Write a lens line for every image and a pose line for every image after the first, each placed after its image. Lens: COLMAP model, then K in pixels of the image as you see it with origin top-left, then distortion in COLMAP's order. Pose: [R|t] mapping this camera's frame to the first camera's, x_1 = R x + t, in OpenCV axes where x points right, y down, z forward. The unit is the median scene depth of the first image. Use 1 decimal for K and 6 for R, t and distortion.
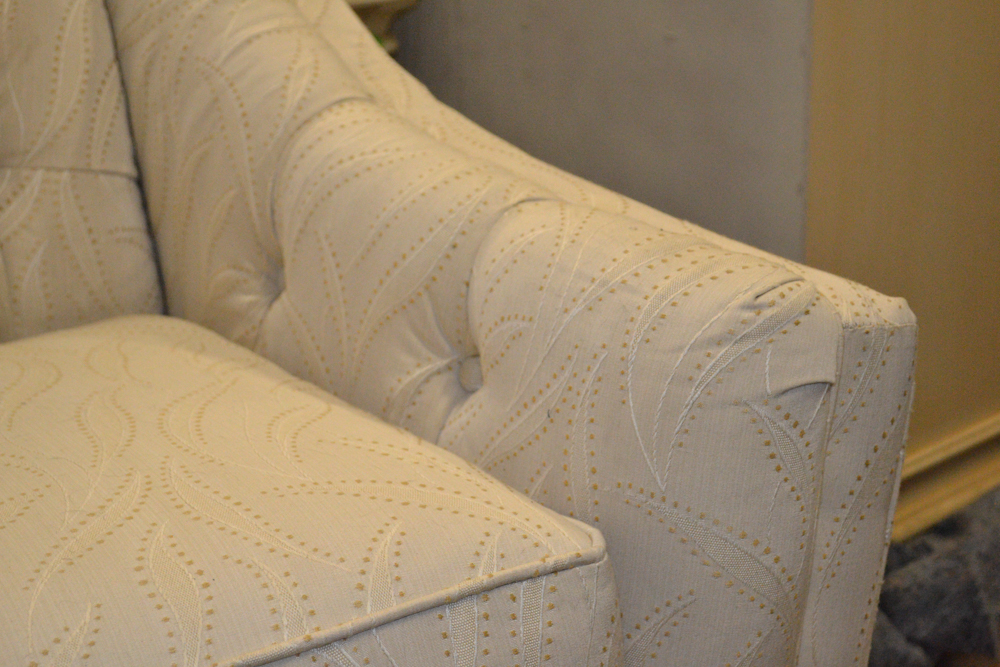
lens RADIAL K [[1643.9, 0, 468.7], [0, 1643.9, 333.6], [0, 0, 1]] dist [0.014264, -0.007927]
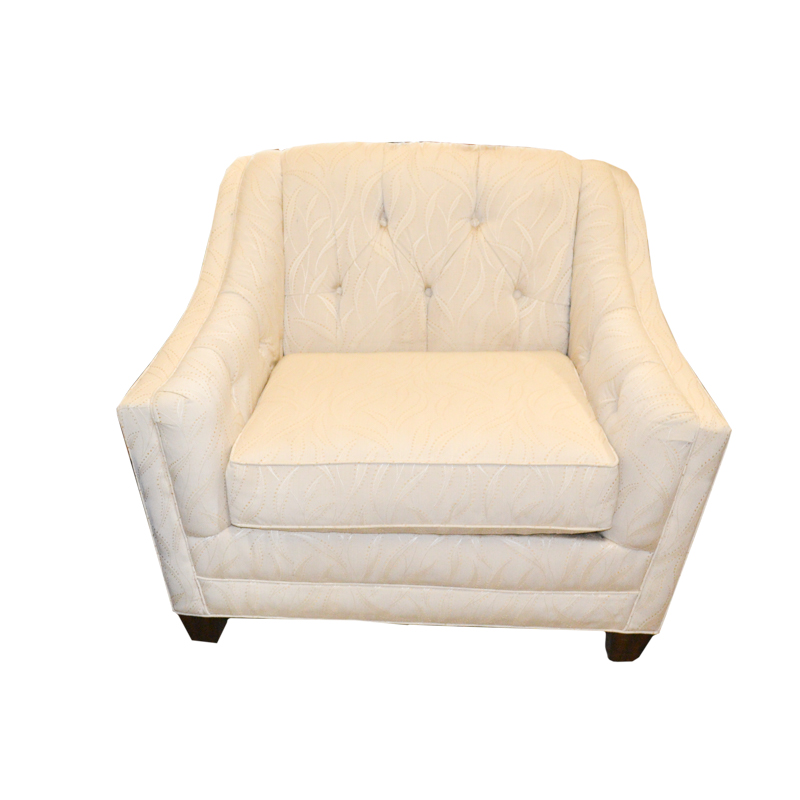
lens RADIAL K [[948.7, 0, 401.7], [0, 948.7, 360.4], [0, 0, 1]] dist [-0.031147, -0.071664]
pose [[0.849825, 0.267096, -0.454376, 0.613796], [-0.210164, 0.962309, 0.172603, -0.392870], [0.483352, -0.051189, 0.873928, -1.195509]]
